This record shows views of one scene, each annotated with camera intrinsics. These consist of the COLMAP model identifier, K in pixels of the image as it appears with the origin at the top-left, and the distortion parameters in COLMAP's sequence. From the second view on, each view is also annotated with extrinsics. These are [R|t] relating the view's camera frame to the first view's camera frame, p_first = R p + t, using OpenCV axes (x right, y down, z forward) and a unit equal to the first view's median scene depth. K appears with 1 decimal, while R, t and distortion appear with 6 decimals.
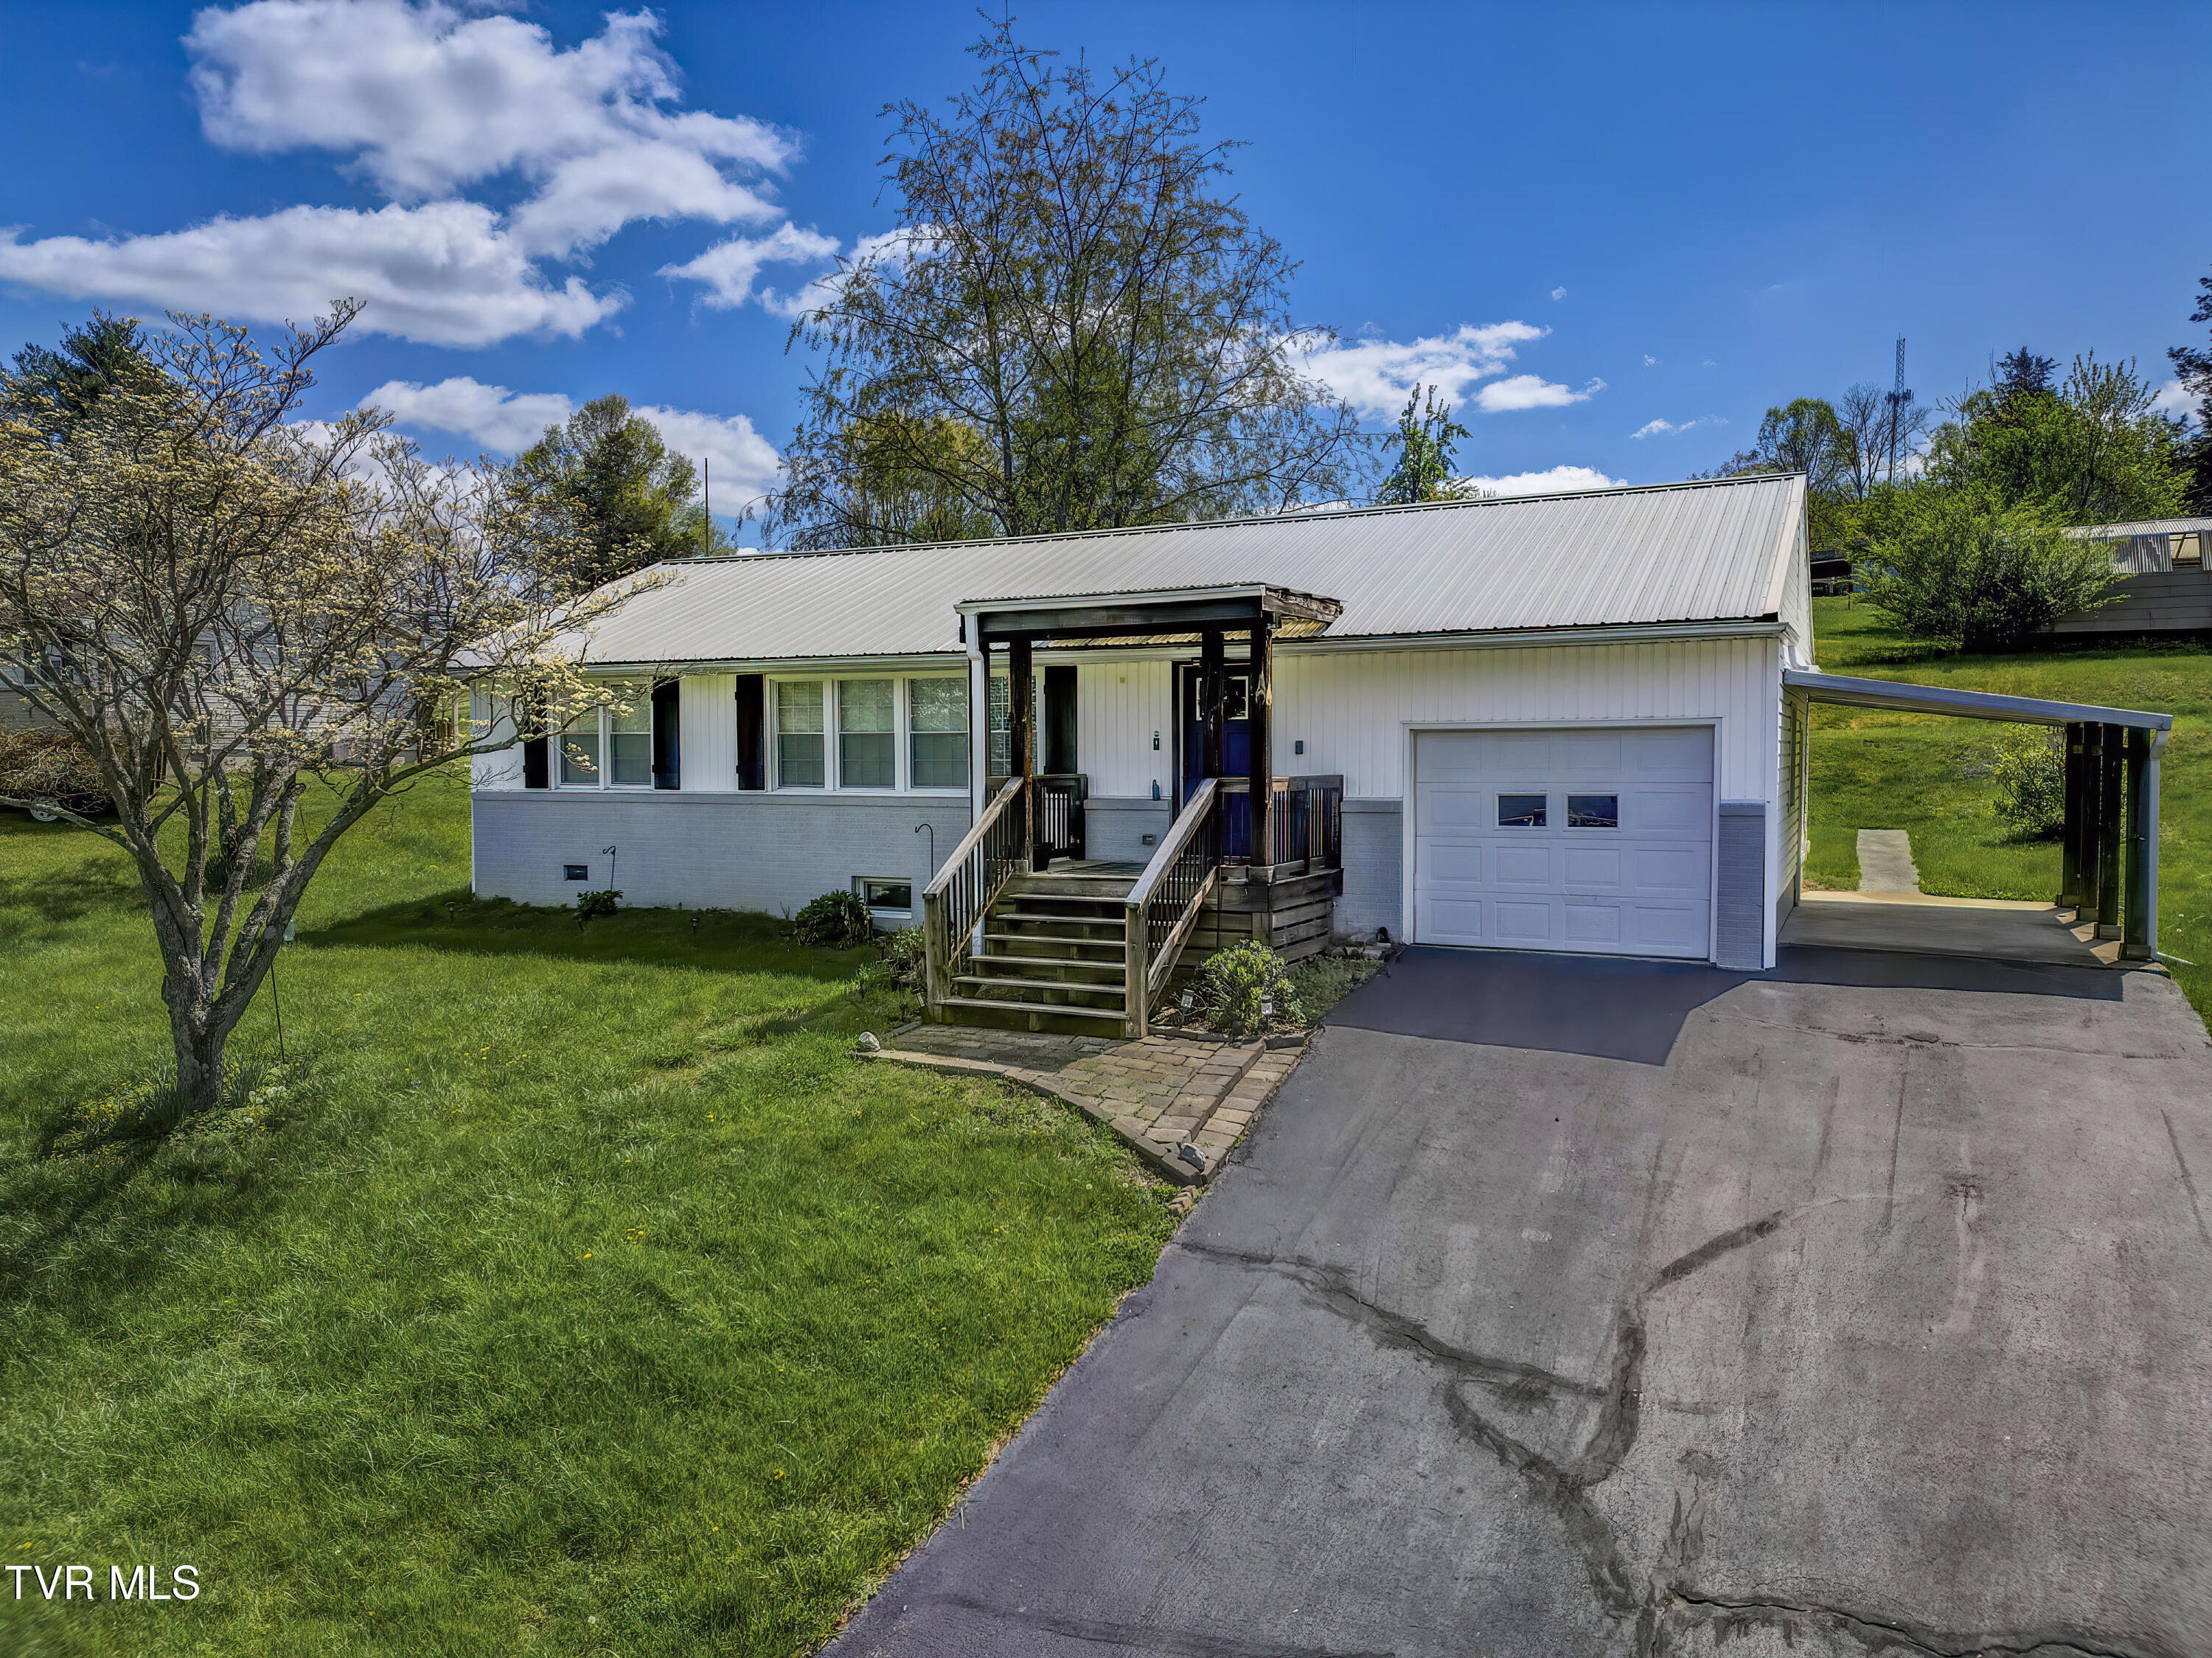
lens RADIAL K [[1588.1, 0, 1106.0], [0, 1588.1, 829.0], [0, 0, 1]] dist [0.092075, -0.106197]
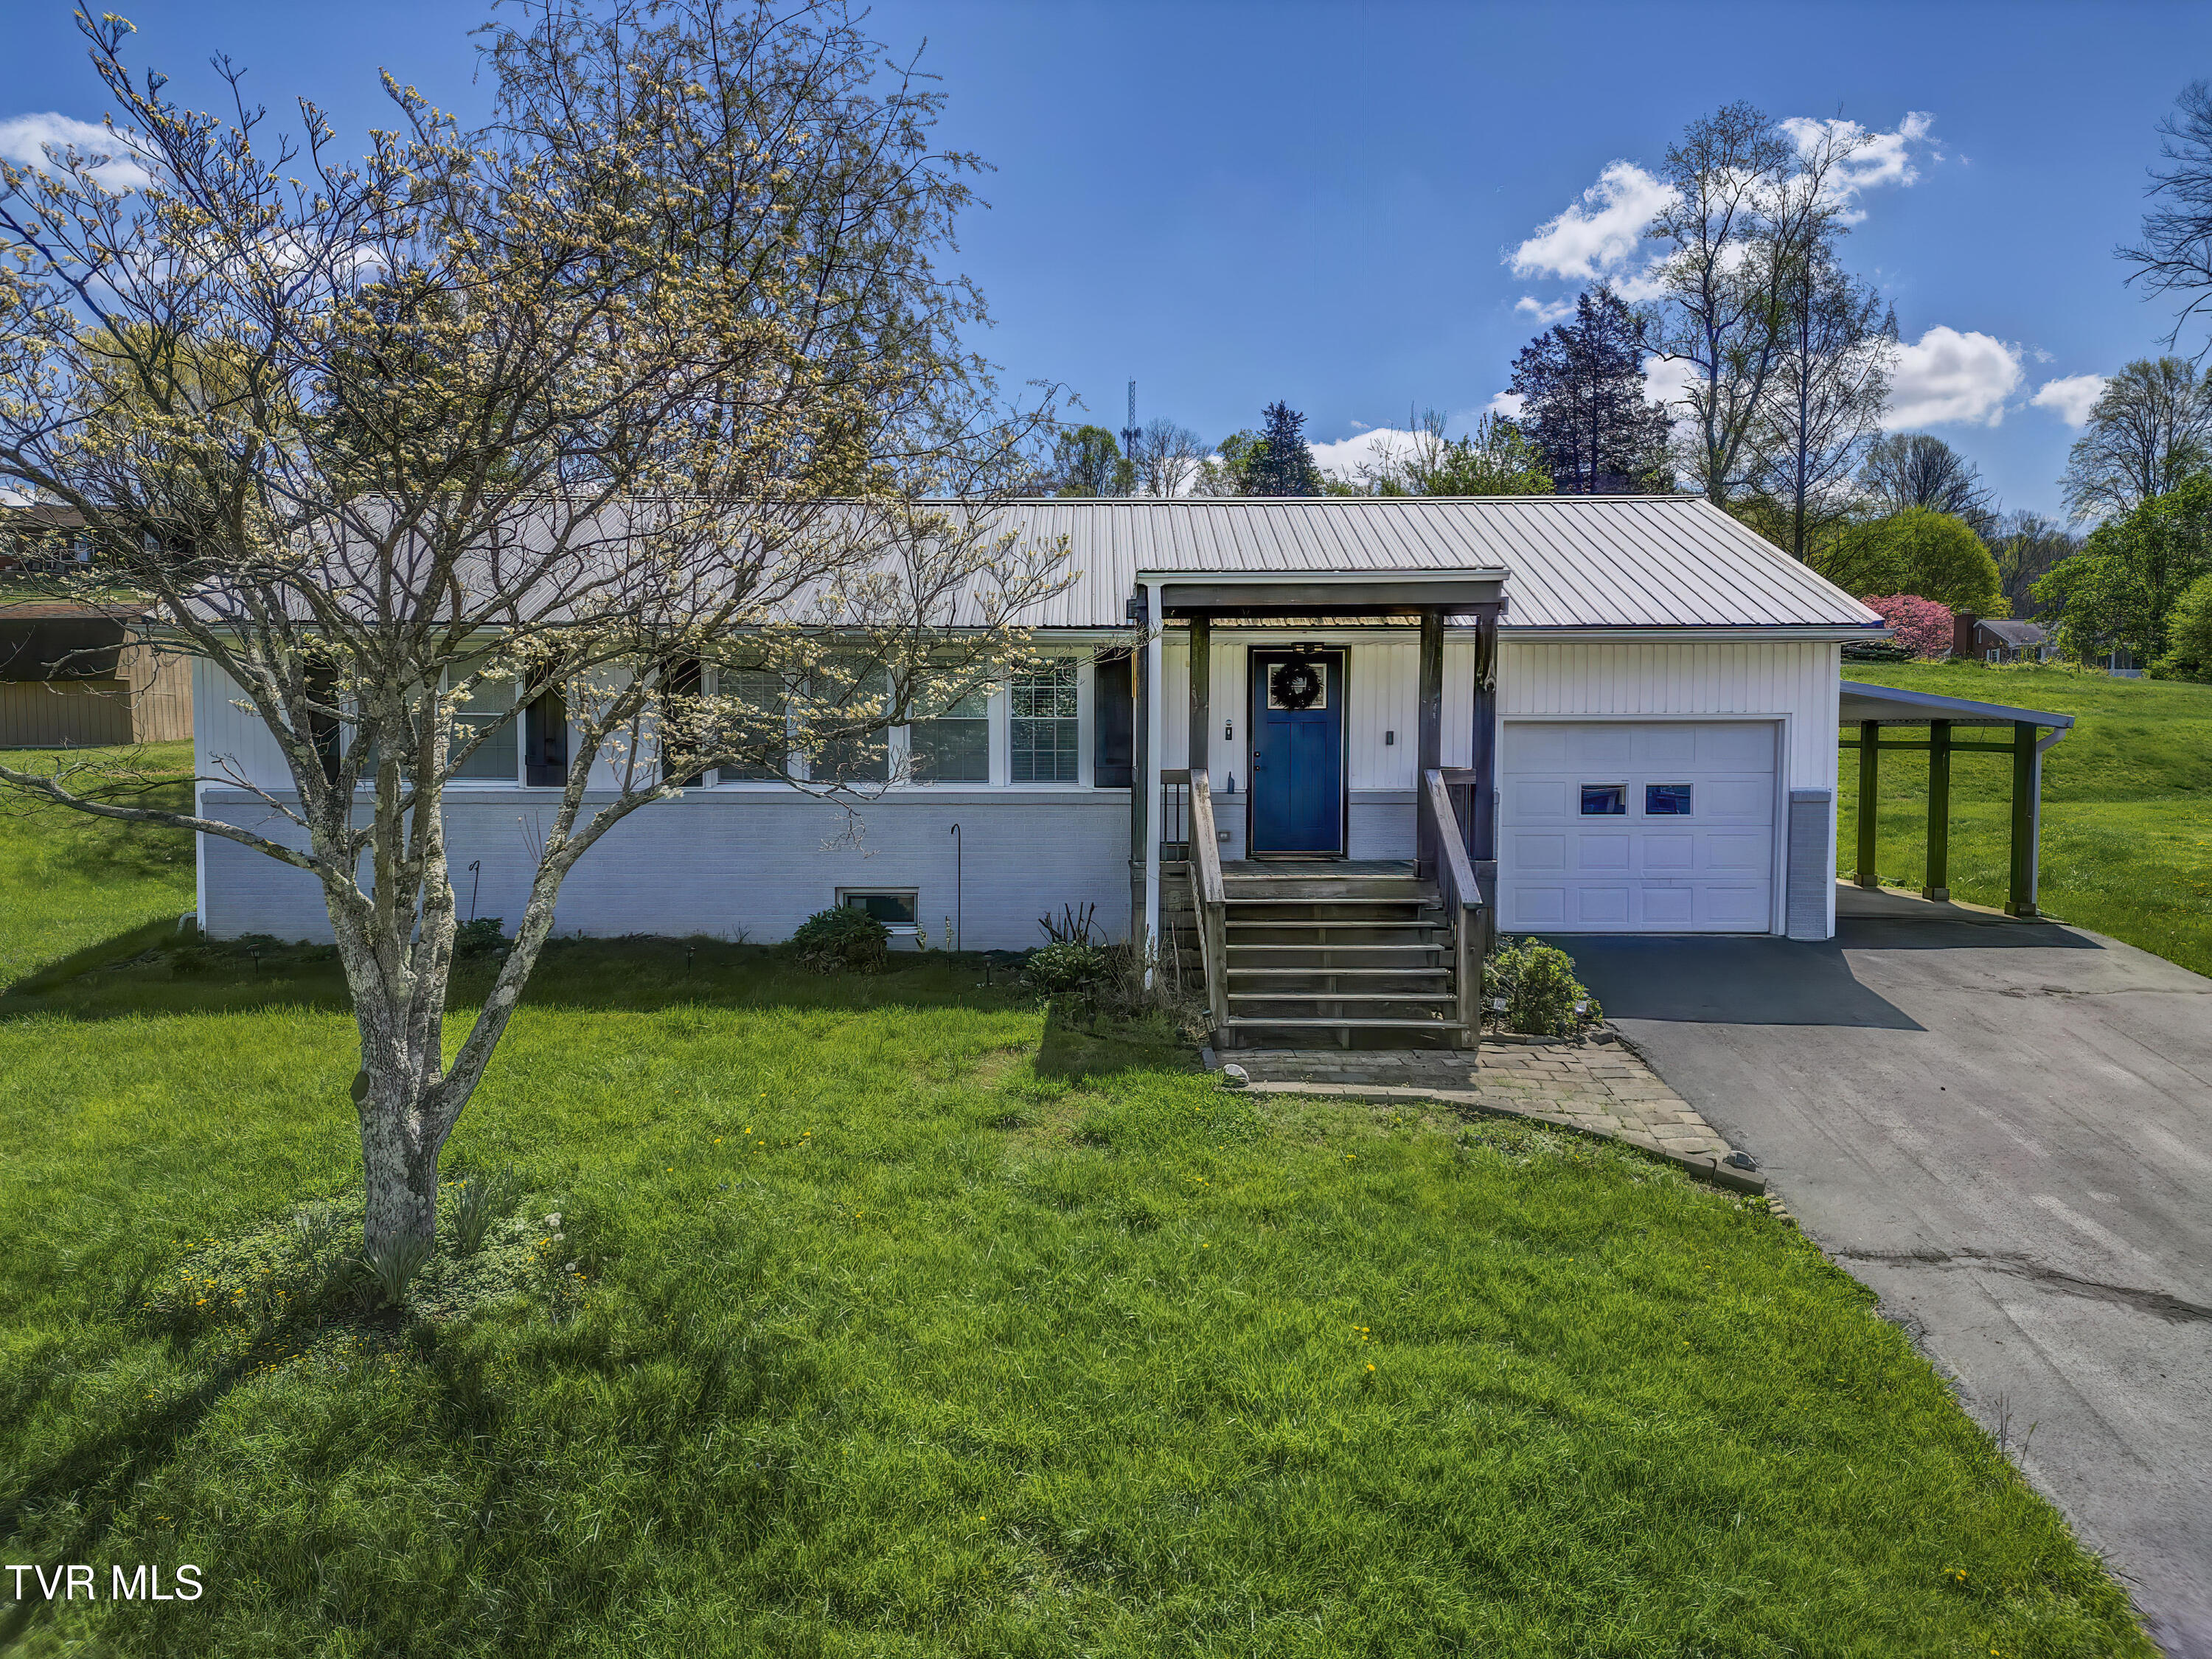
lens RADIAL K [[1587.9, 0, 1106.0], [0, 1587.9, 829.5], [0, 0, 1]] dist [0.092075, -0.106197]
pose [[0.887028, -0.020092, 0.461279, -0.503517], [0.018074, 0.999798, 0.008791, -0.007166], [-0.461362, 0.000539, 0.887212, 0.220433]]
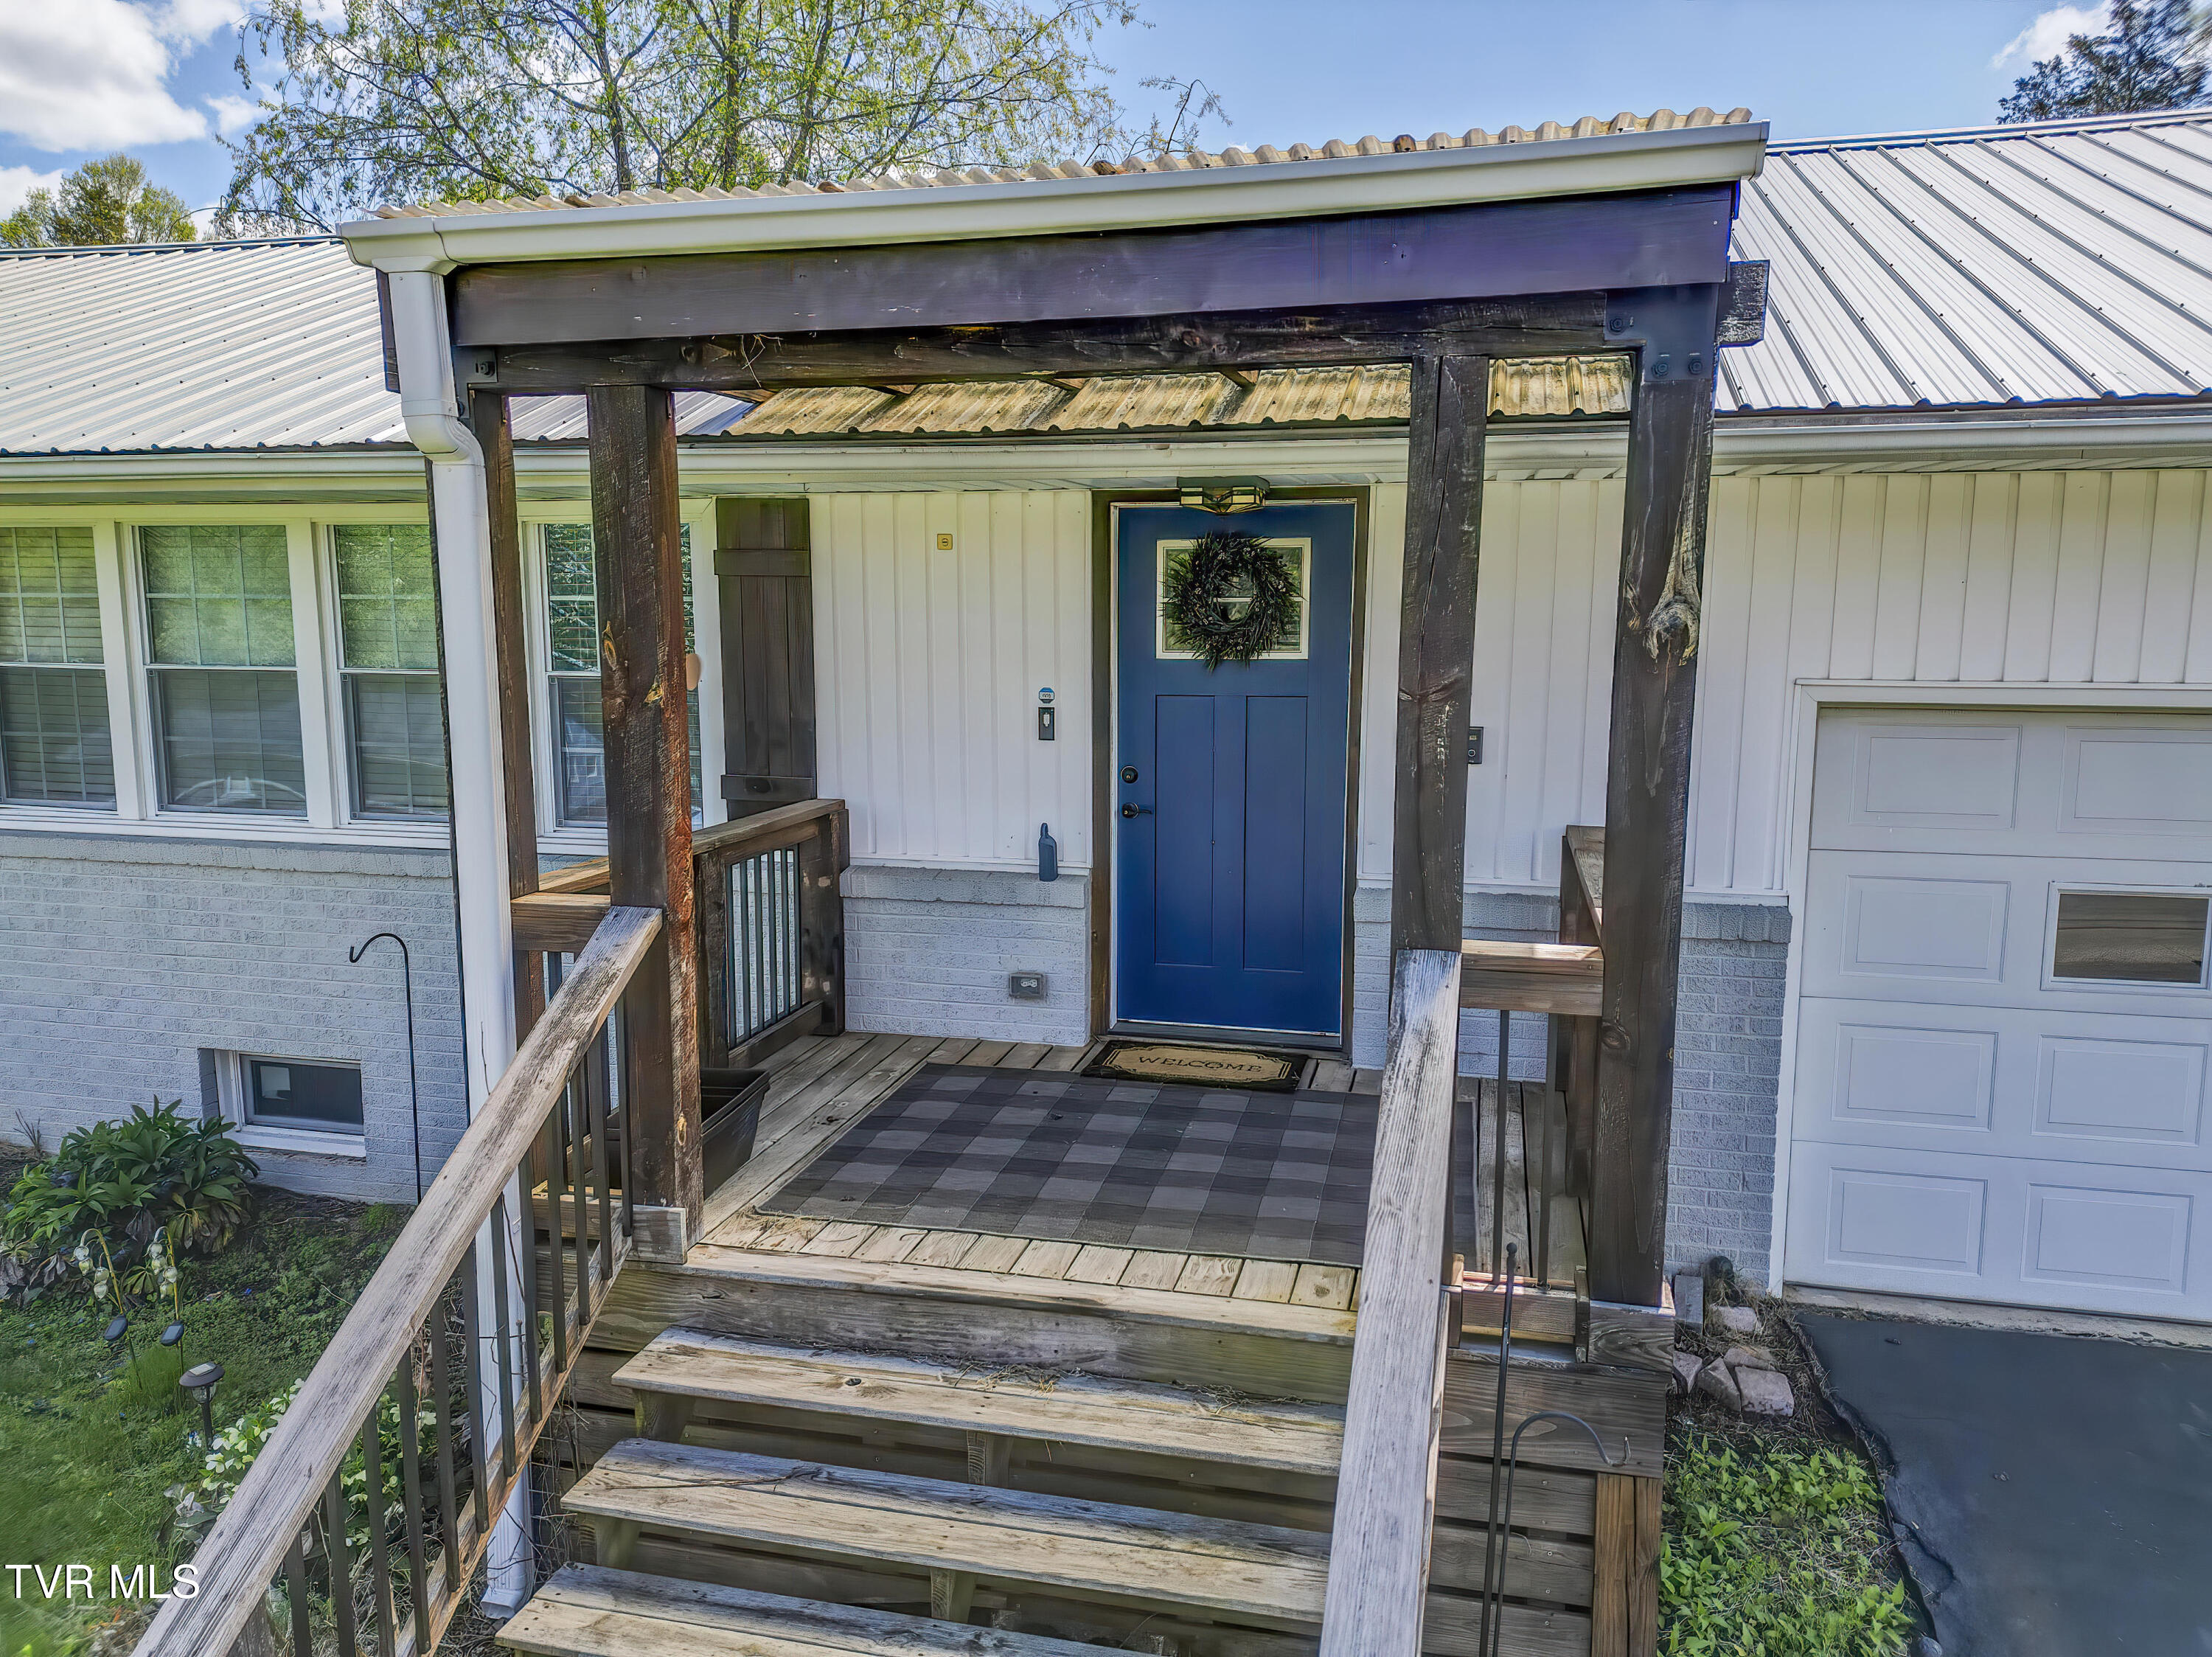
lens RADIAL K [[1547.6, 0, 1126.2], [0, 1547.6, 827.4], [0, 0, 1]] dist [0.006665, 0.052069]
pose [[0.972954, -0.028276, 0.229260, -0.034113], [0.005595, 0.995073, 0.098987, -0.070060], [-0.230929, -0.095027, 0.968319, 0.708762]]
